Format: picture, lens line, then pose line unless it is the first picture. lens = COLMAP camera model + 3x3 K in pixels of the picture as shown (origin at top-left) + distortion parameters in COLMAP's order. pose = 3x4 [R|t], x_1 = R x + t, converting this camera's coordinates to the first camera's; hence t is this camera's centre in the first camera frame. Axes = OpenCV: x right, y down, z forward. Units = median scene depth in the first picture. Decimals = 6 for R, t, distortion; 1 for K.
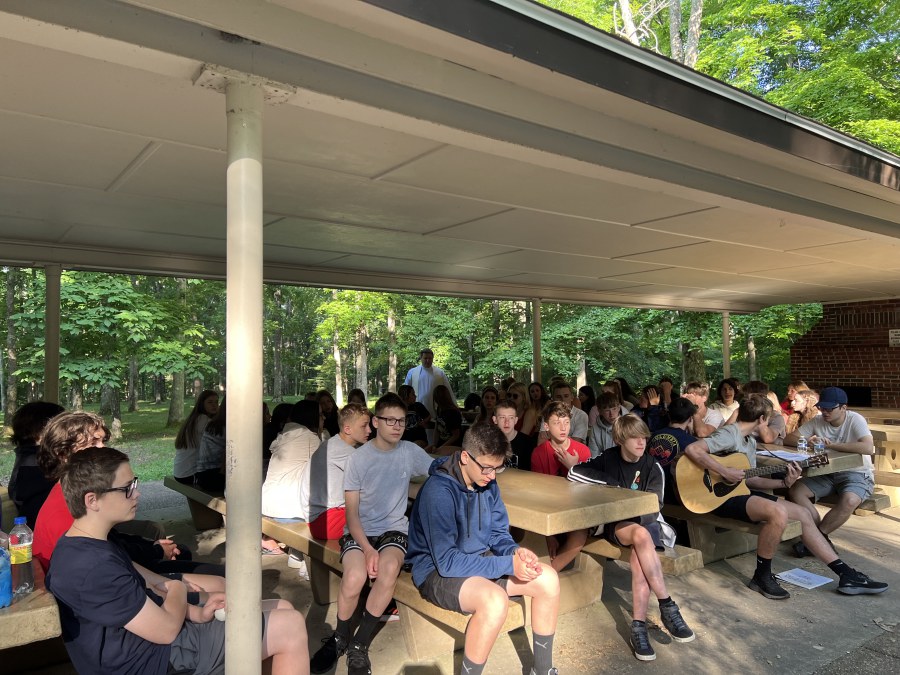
lens RADIAL K [[662.0, 0, 450.2], [0, 662.0, 326.2], [0, 0, 1]] dist [0.065506, -0.069874]
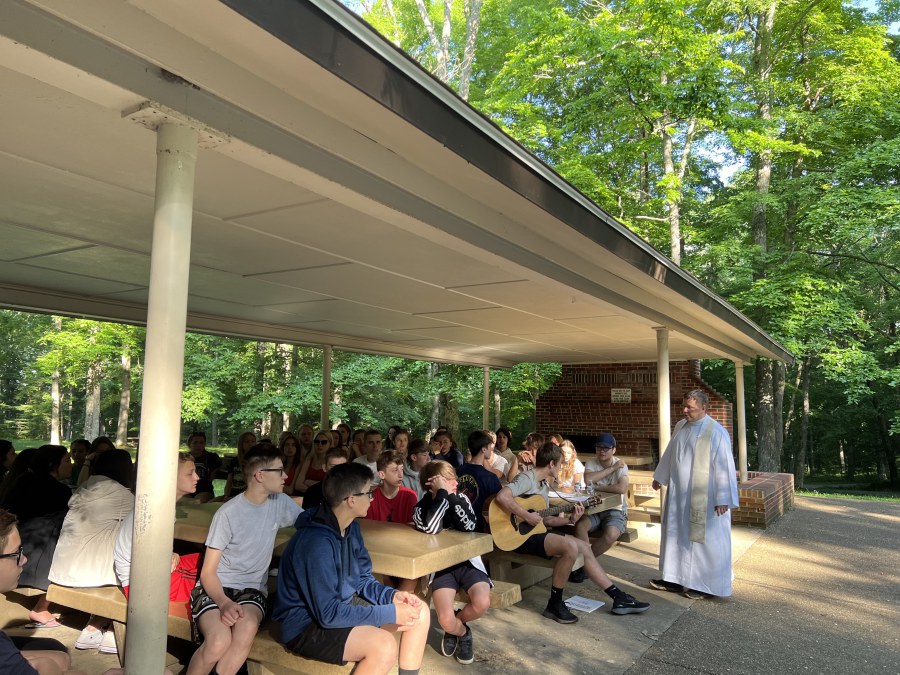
lens RADIAL K [[662.0, 0, 450.2], [0, 662.0, 326.2], [0, 0, 1]] dist [0.065506, -0.069874]
pose [[0.930262, 0.070137, 0.360130, -0.135869], [-0.045603, 0.996050, -0.076187, -0.005785], [-0.364051, 0.054451, 0.929786, -0.020940]]
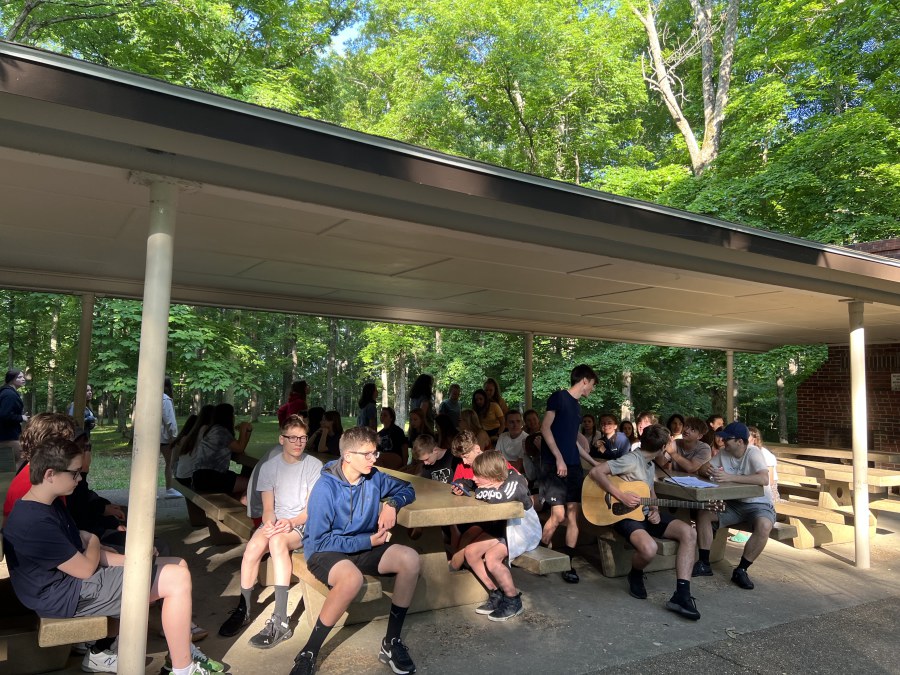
lens RADIAL K [[660.1, 0, 453.3], [0, 660.1, 318.7], [0, 0, 1]] dist [0.076986, -0.079790]
pose [[0.995860, 0.028847, -0.086201, 0.215441], [-0.033308, 0.998155, -0.050760, -0.011063], [0.084578, 0.053421, 0.994984, -0.168888]]
